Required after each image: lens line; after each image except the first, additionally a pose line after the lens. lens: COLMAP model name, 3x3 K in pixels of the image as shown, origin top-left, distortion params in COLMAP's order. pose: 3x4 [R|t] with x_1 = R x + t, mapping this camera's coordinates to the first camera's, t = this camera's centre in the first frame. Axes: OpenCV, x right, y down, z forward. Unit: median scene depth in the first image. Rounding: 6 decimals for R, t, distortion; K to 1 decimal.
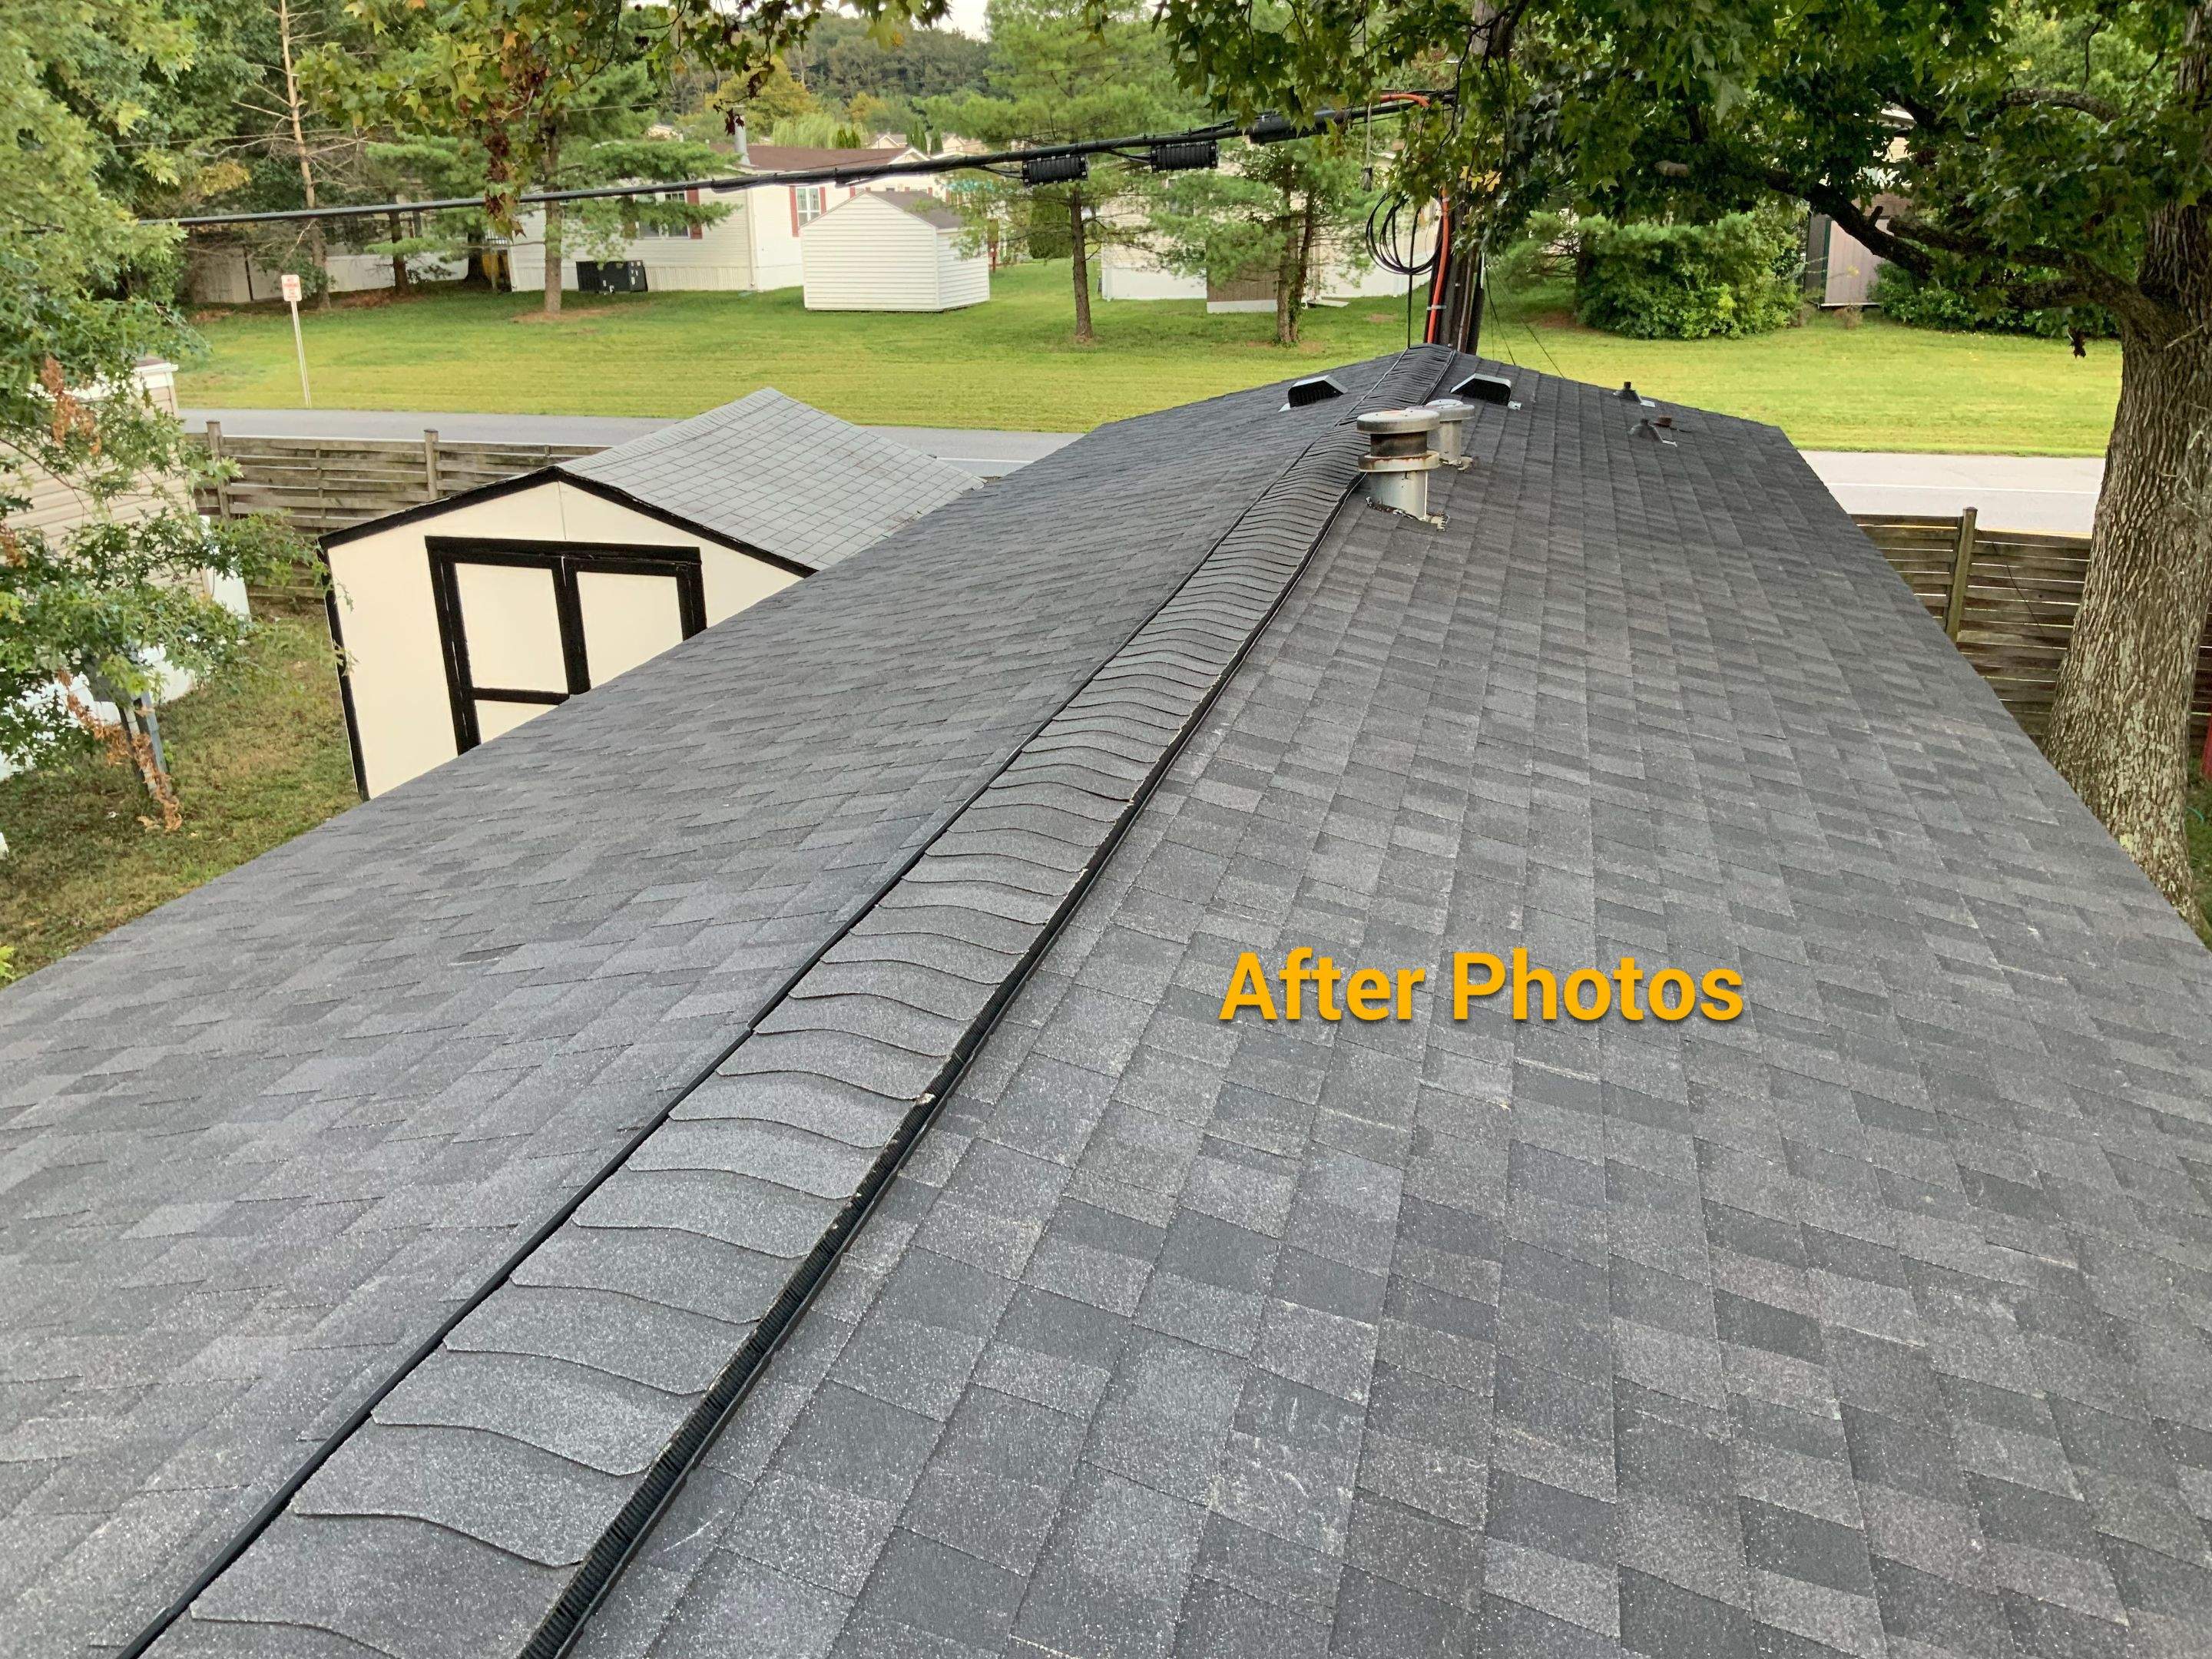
lens RADIAL K [[1854.4, 0, 1108.4], [0, 1854.4, 852.8], [0, 0, 1]] dist [0.131818, -0.265903]
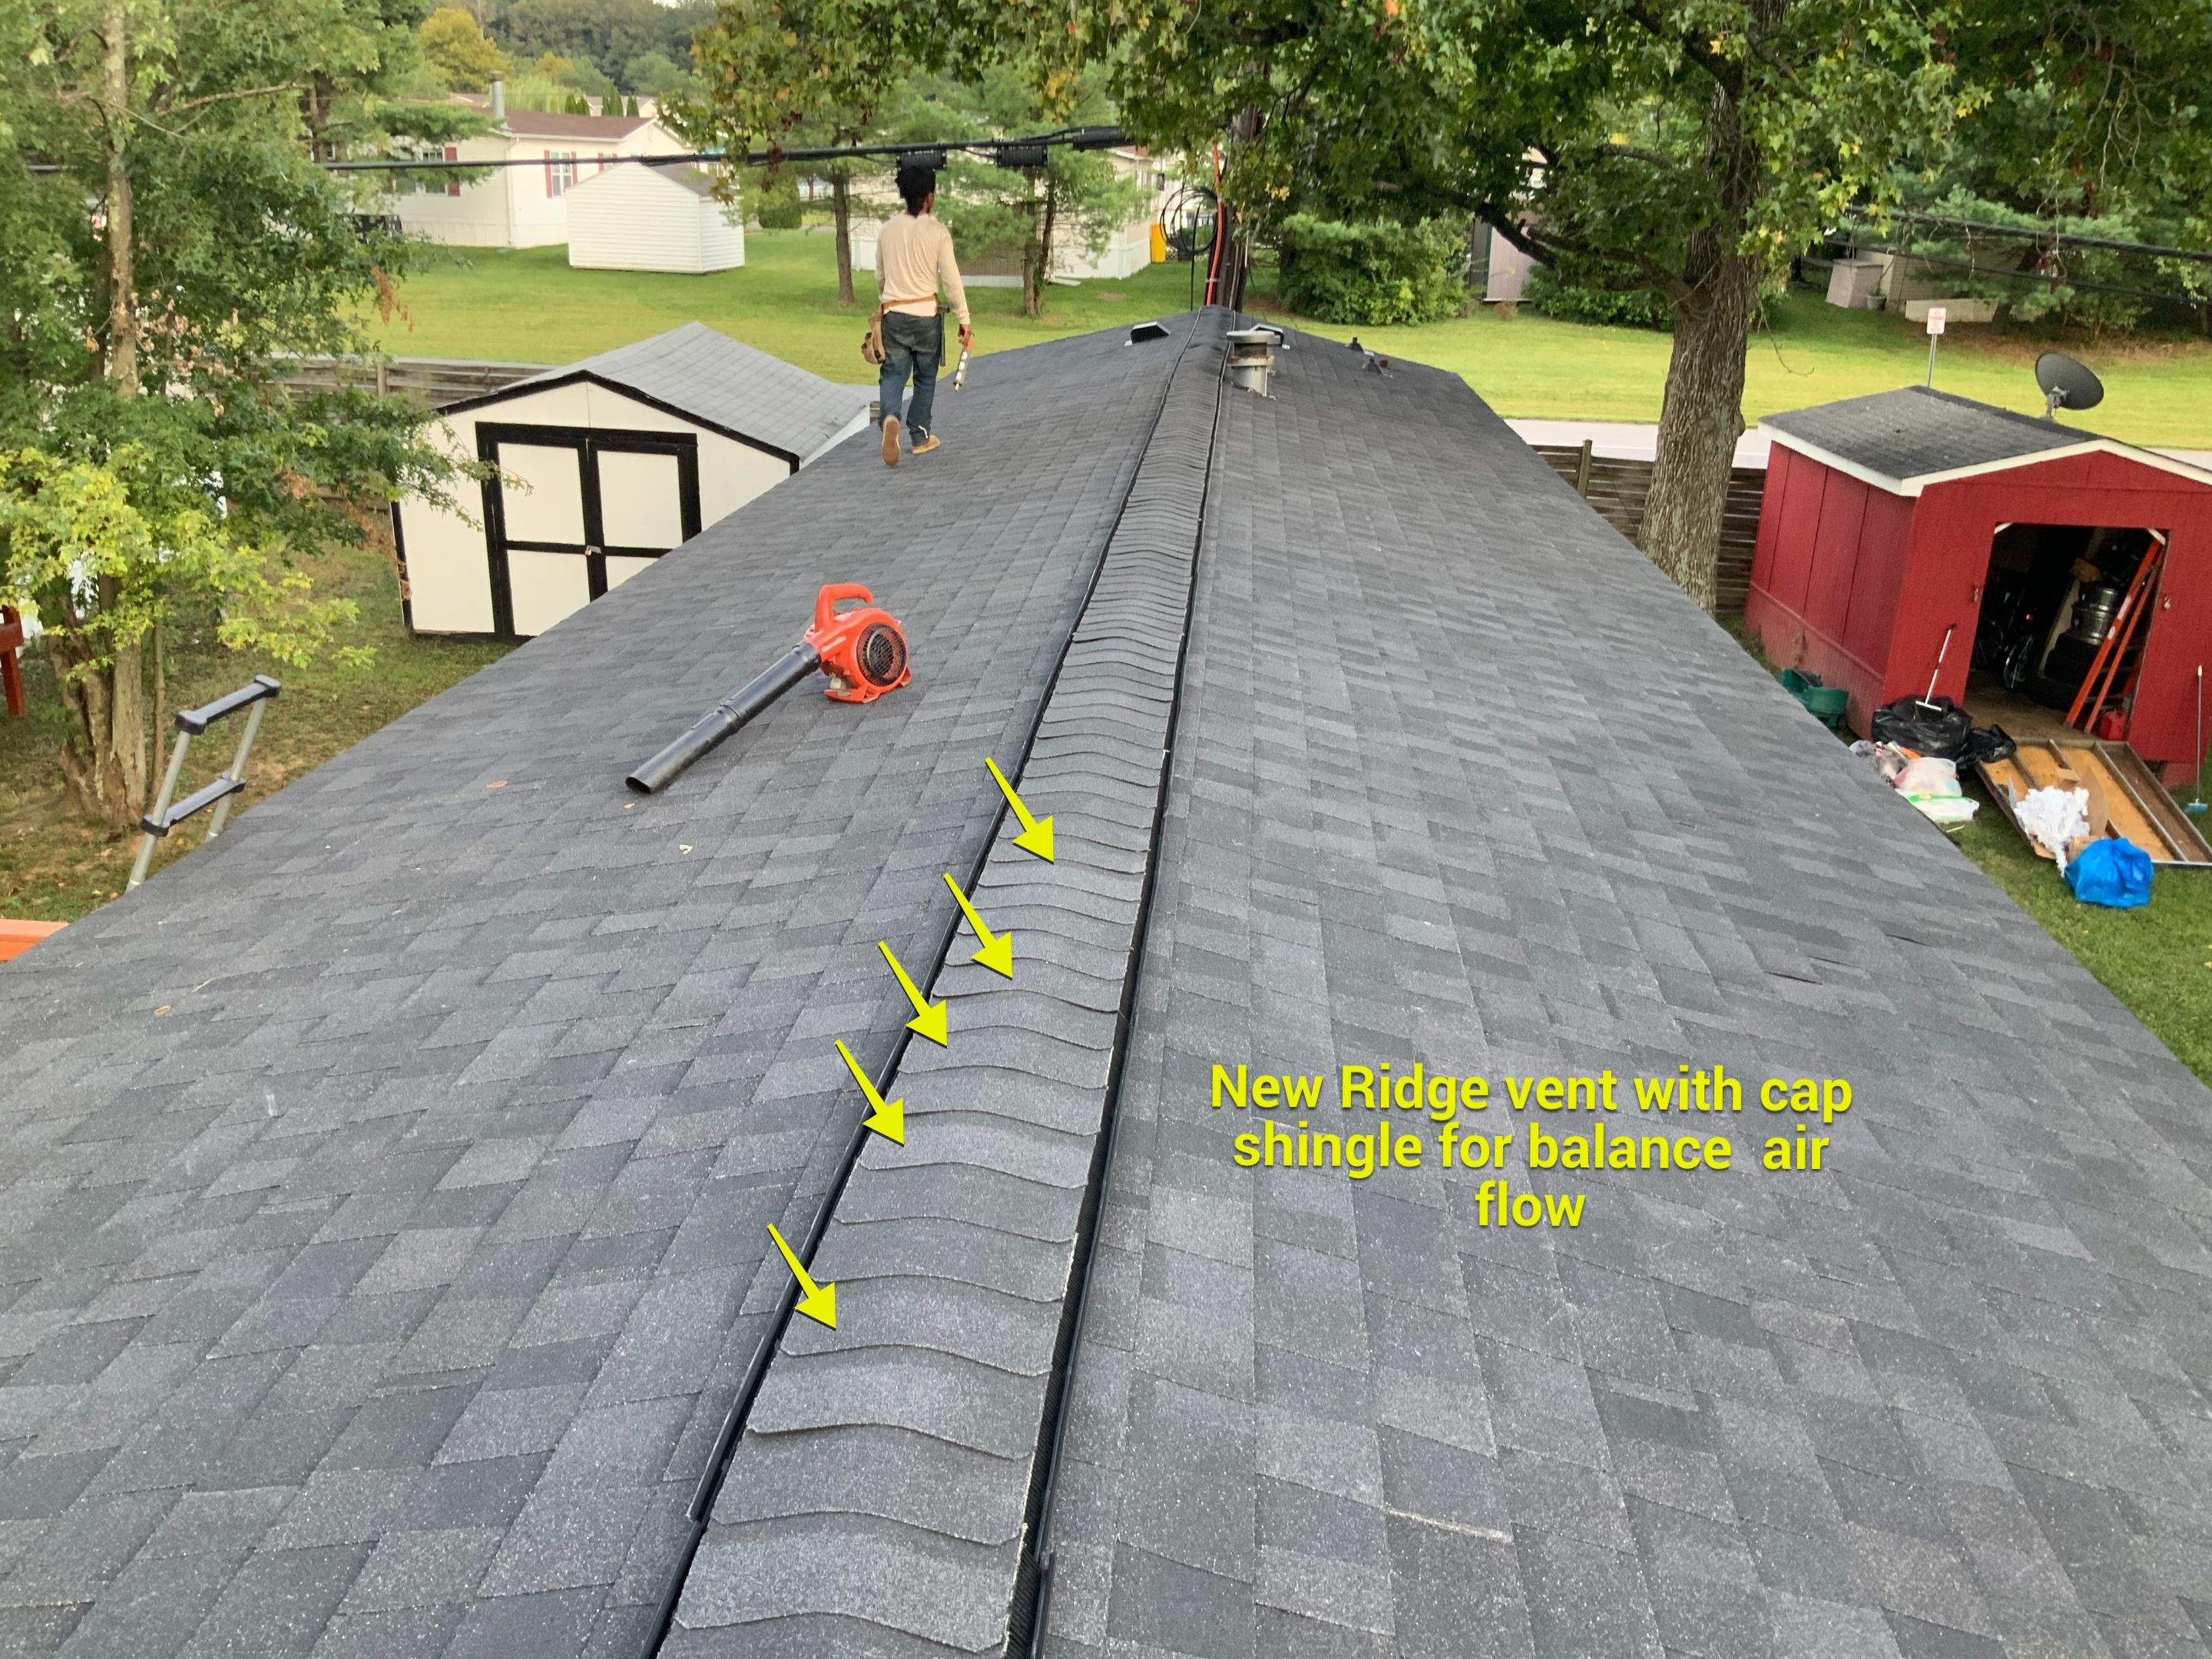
lens RADIAL K [[1821.3, 0, 1100.1], [0, 1821.3, 838.7], [0, 0, 1]] dist [0.129208, -0.270045]
pose [[0.987934, -0.009100, 0.154605, -0.141649], [0.007843, 0.999931, 0.008739, 0.122840], [-0.154674, -0.007421, 0.987938, -0.369245]]
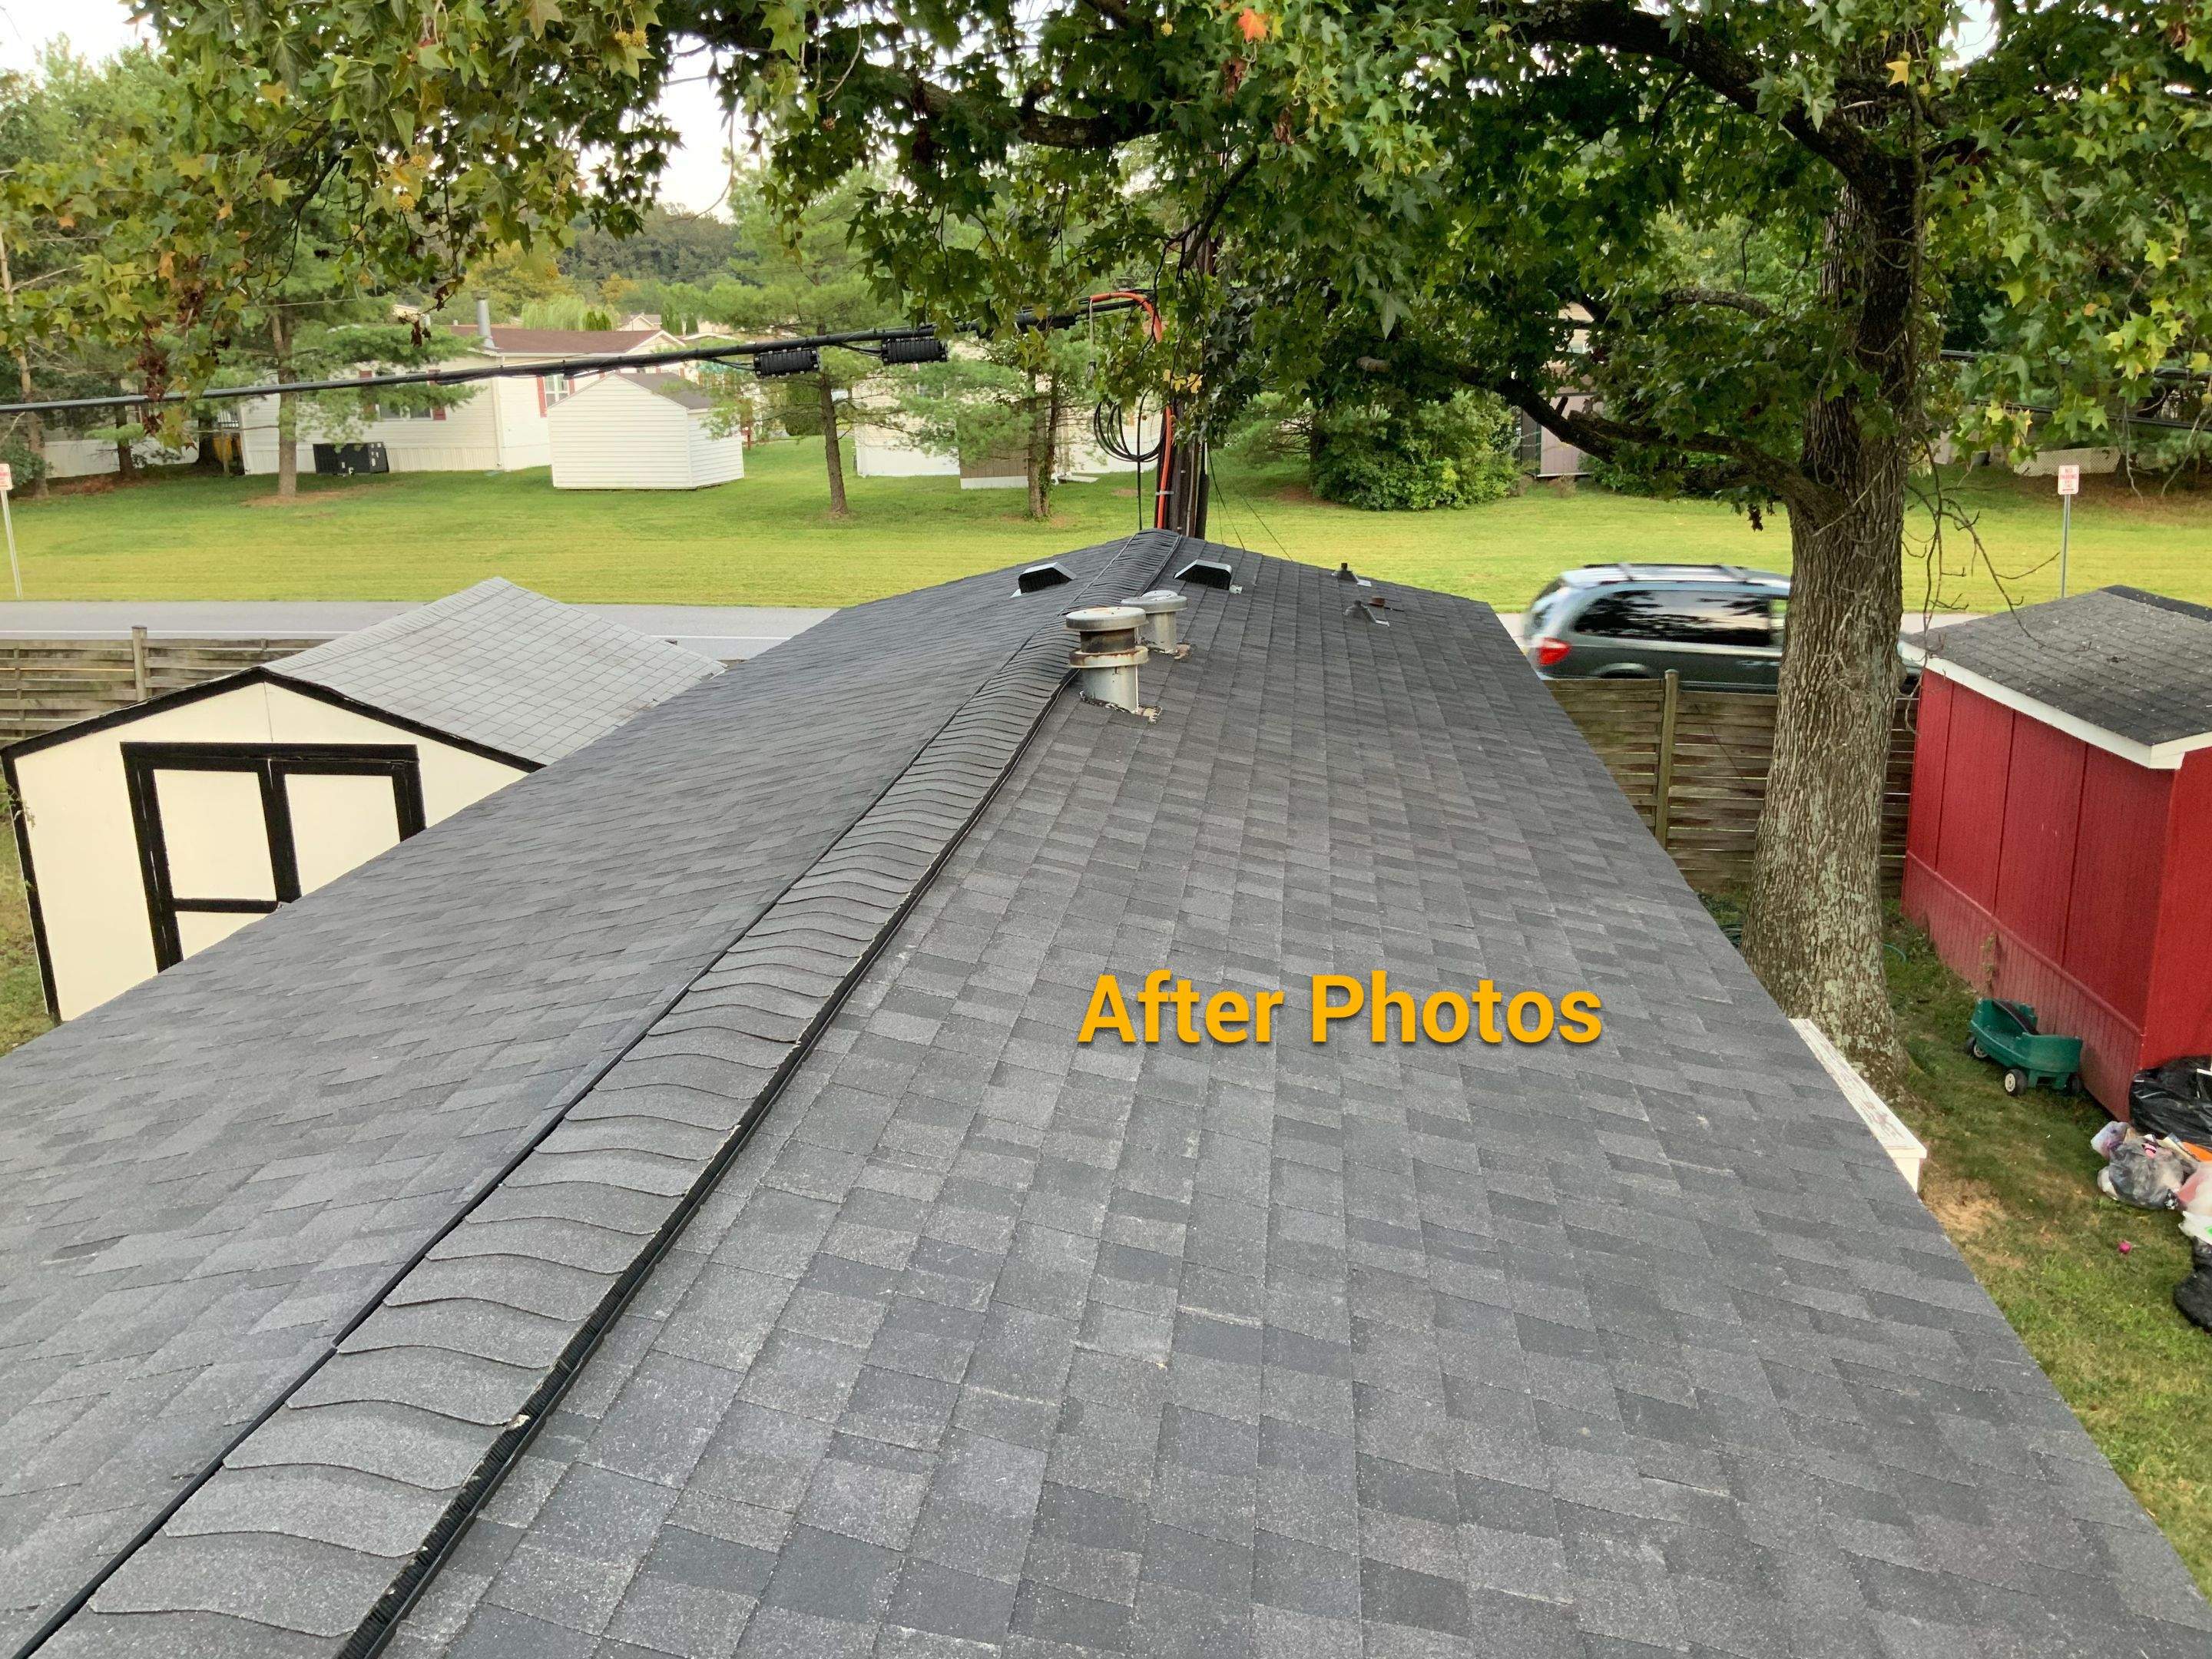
lens RADIAL K [[1854.4, 0, 1108.4], [0, 1854.4, 852.8], [0, 0, 1]] dist [0.131818, -0.265903]
pose [[0.992214, -0.036348, 0.119123, 0.018014], [0.046400, 0.995491, -0.082728, -0.011363], [-0.115579, 0.087612, 0.989427, 0.004487]]
